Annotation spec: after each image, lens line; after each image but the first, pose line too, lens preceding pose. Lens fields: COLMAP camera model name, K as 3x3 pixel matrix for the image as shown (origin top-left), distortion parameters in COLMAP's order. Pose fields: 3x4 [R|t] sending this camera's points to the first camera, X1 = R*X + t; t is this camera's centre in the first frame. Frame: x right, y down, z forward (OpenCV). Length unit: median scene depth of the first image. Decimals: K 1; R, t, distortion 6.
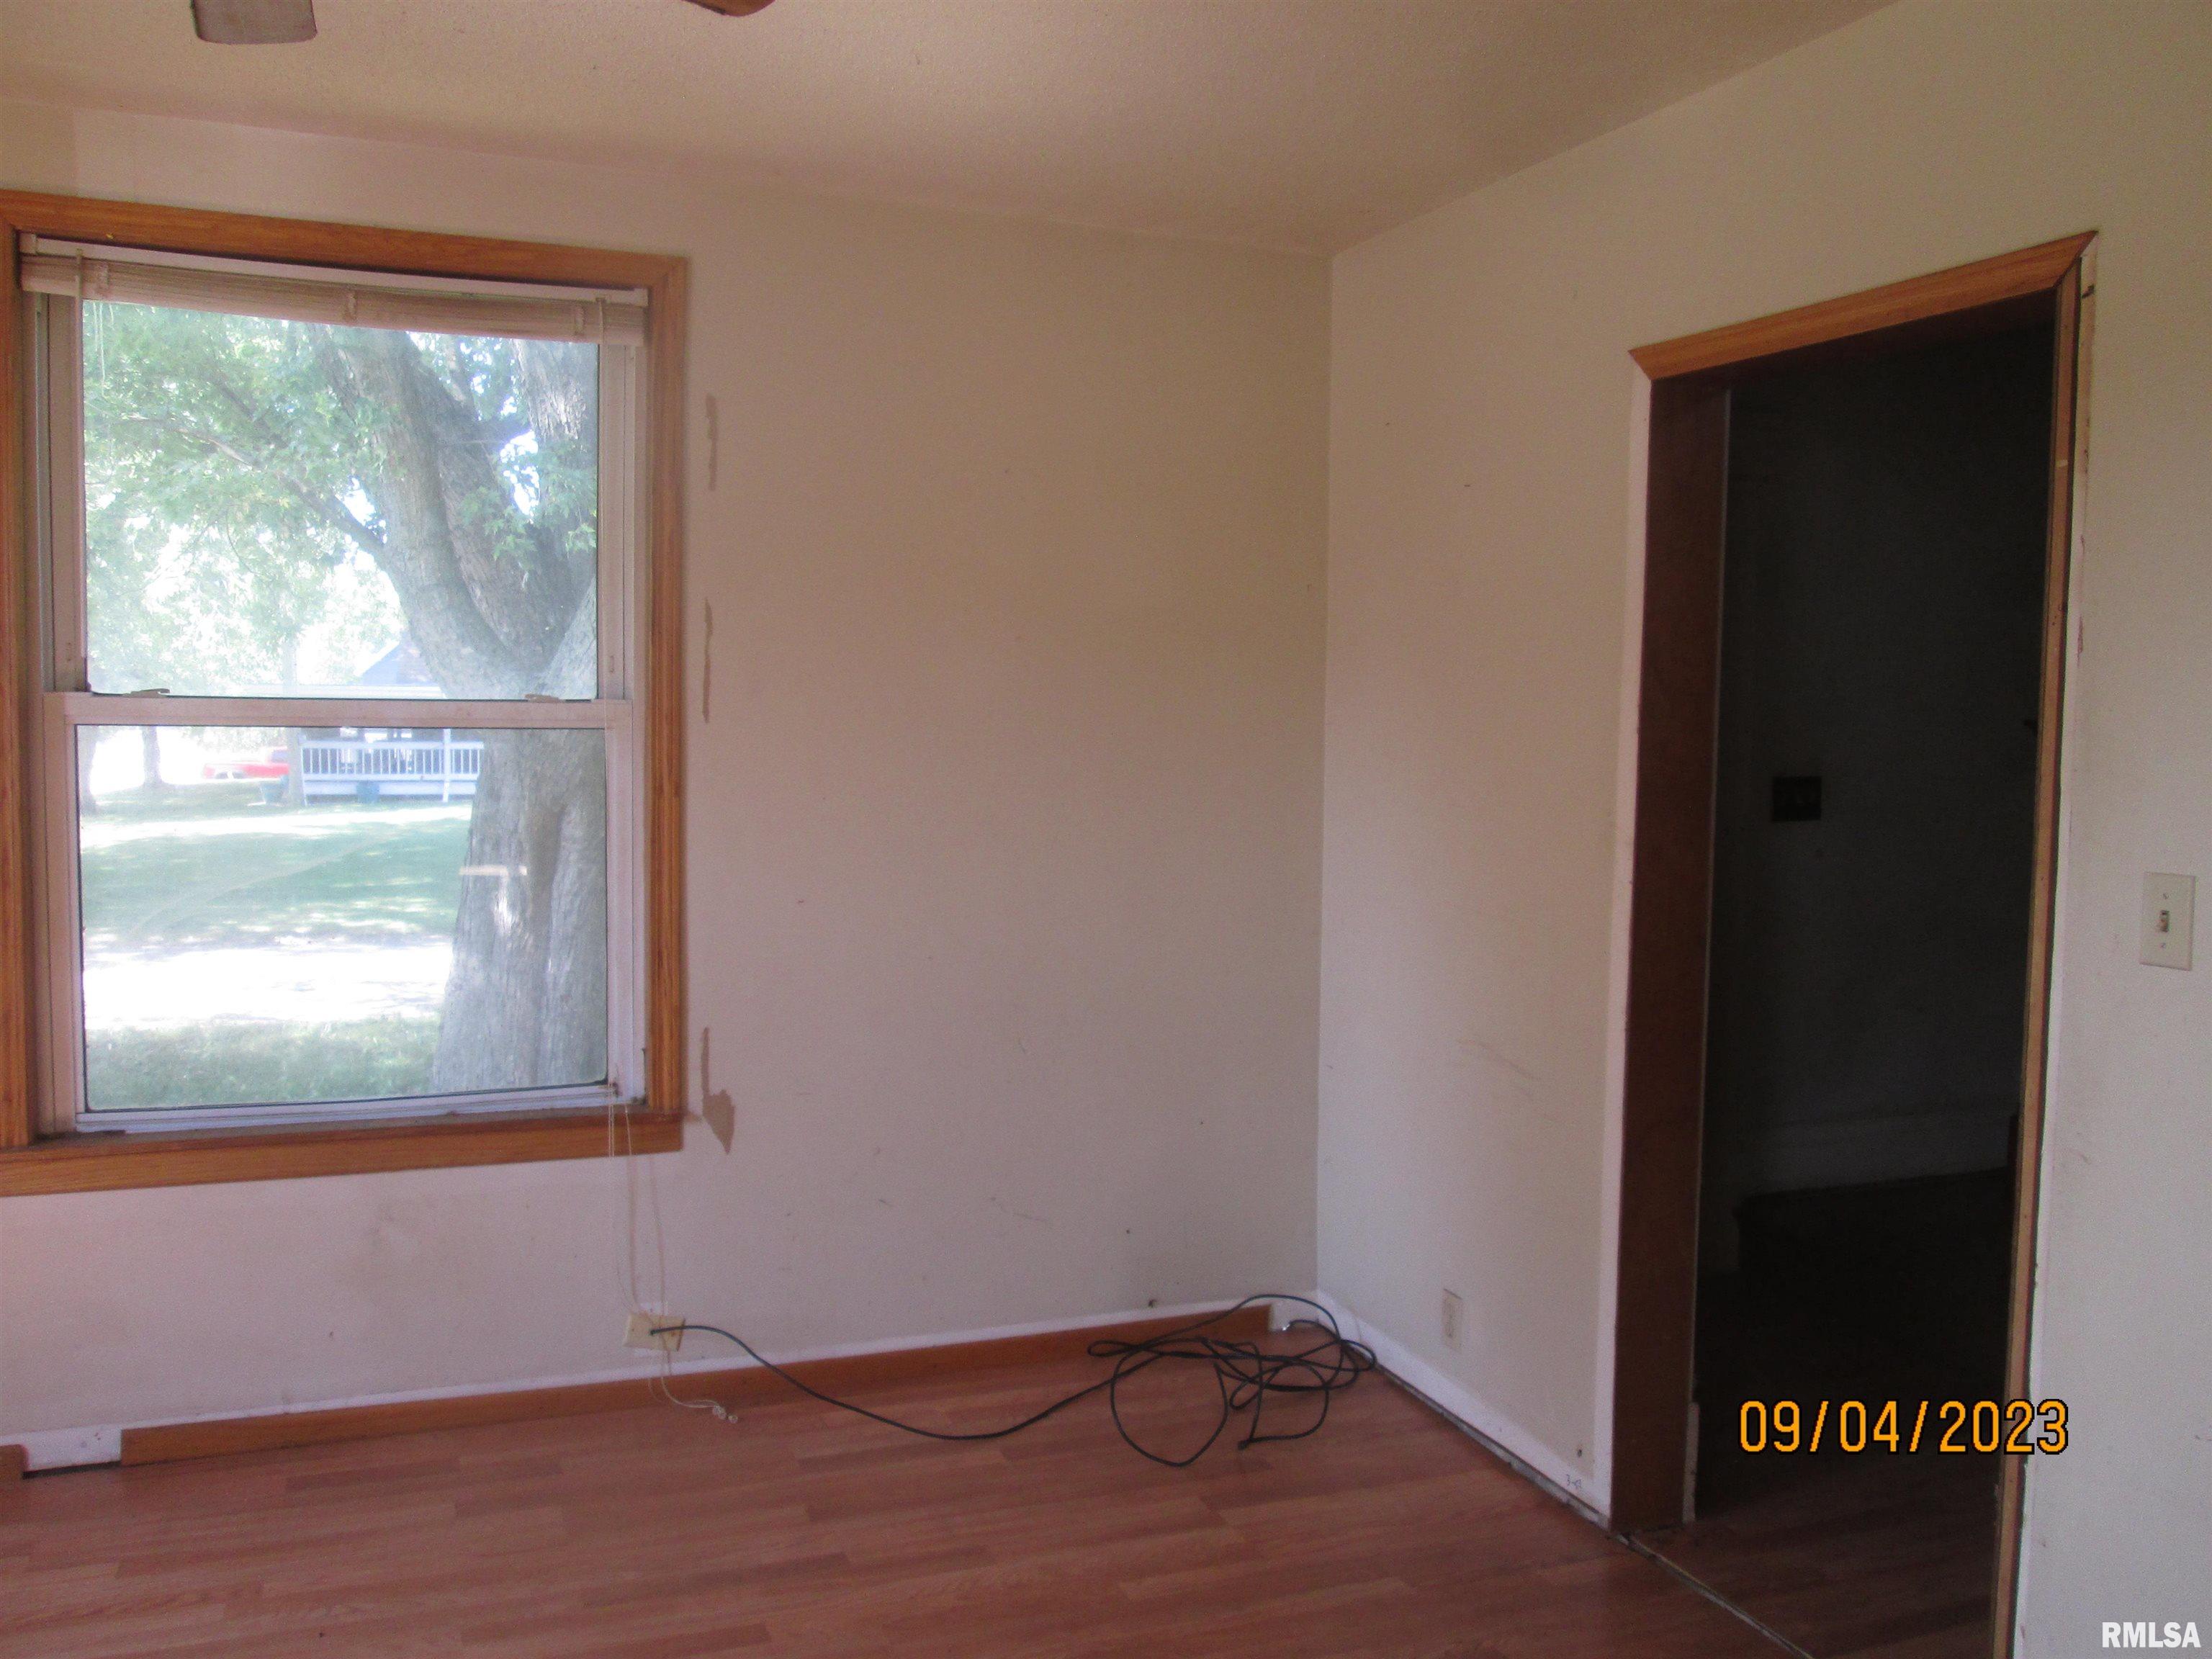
lens RADIAL K [[1820.8, 0, 1101.7], [0, 1820.8, 844.0], [0, 0, 1]] dist [-0.052429, 0.025095]
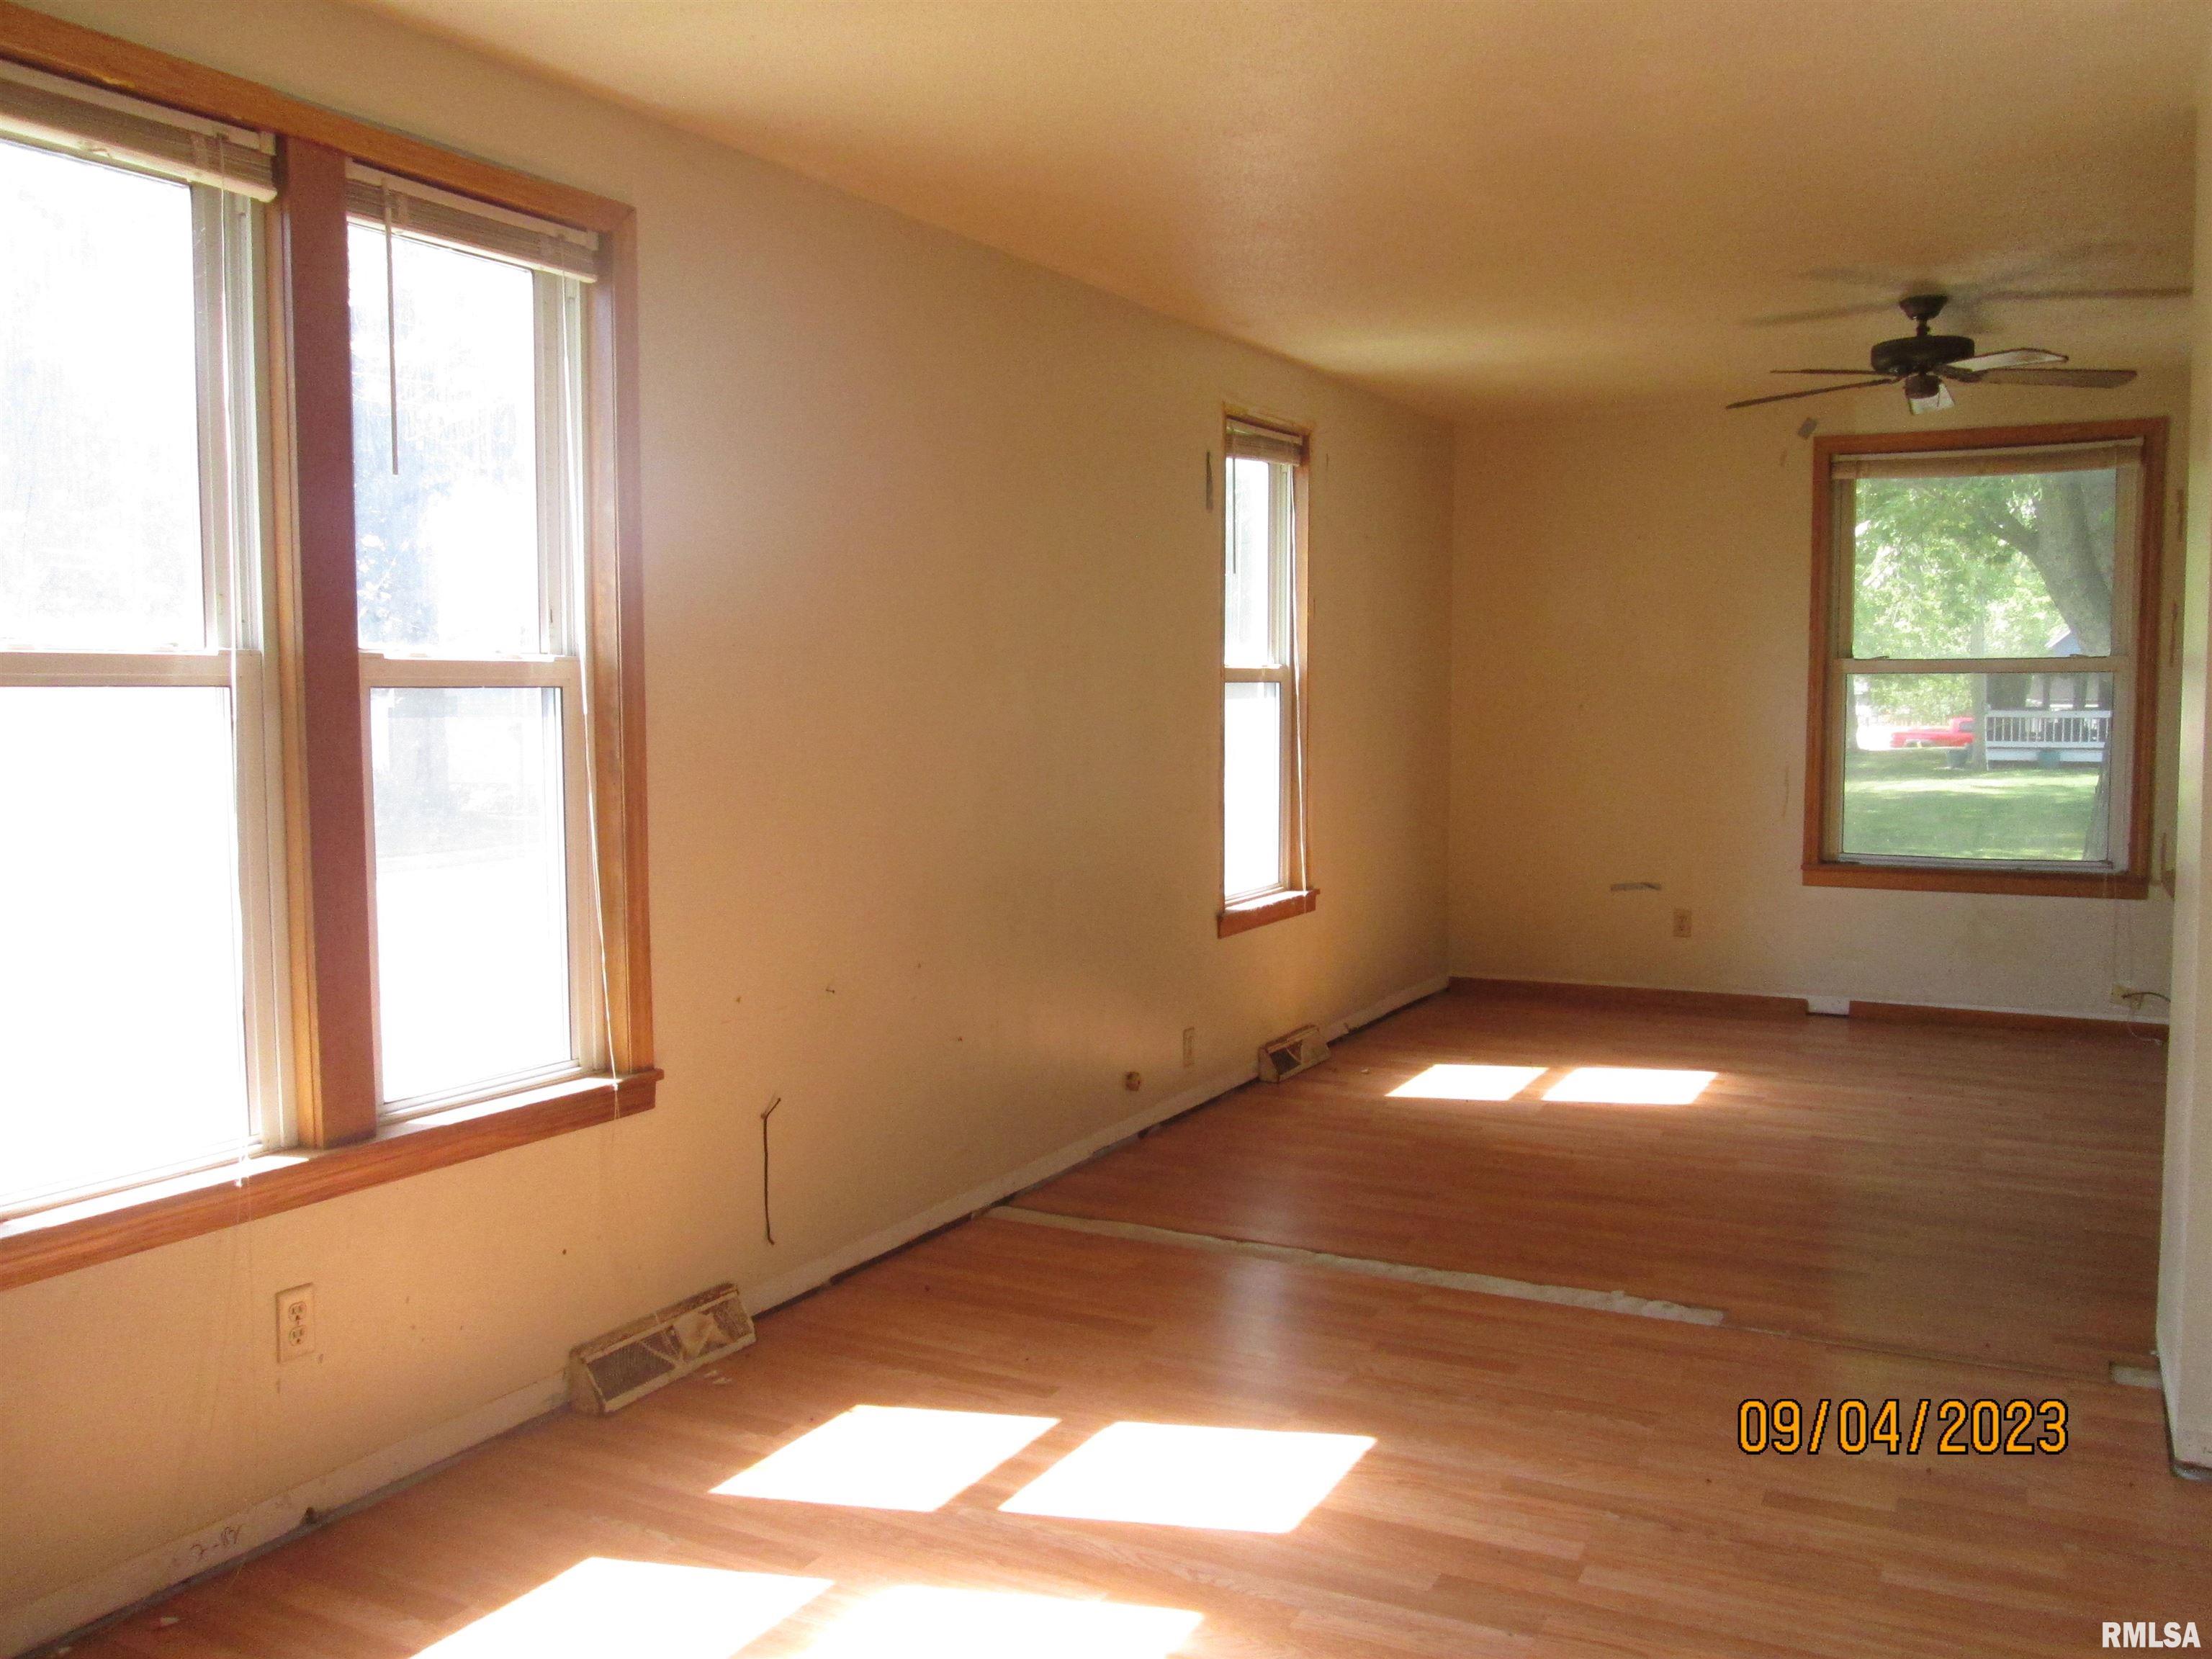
lens RADIAL K [[1820.8, 0, 1101.7], [0, 1820.8, 844.0], [0, 0, 1]] dist [-0.052429, 0.025095]
pose [[0.640456, 0.045923, -0.766621, 0.111115], [-0.035333, 0.998916, 0.030320, 0.021796], [0.767182, 0.007668, 0.641384, -0.226396]]
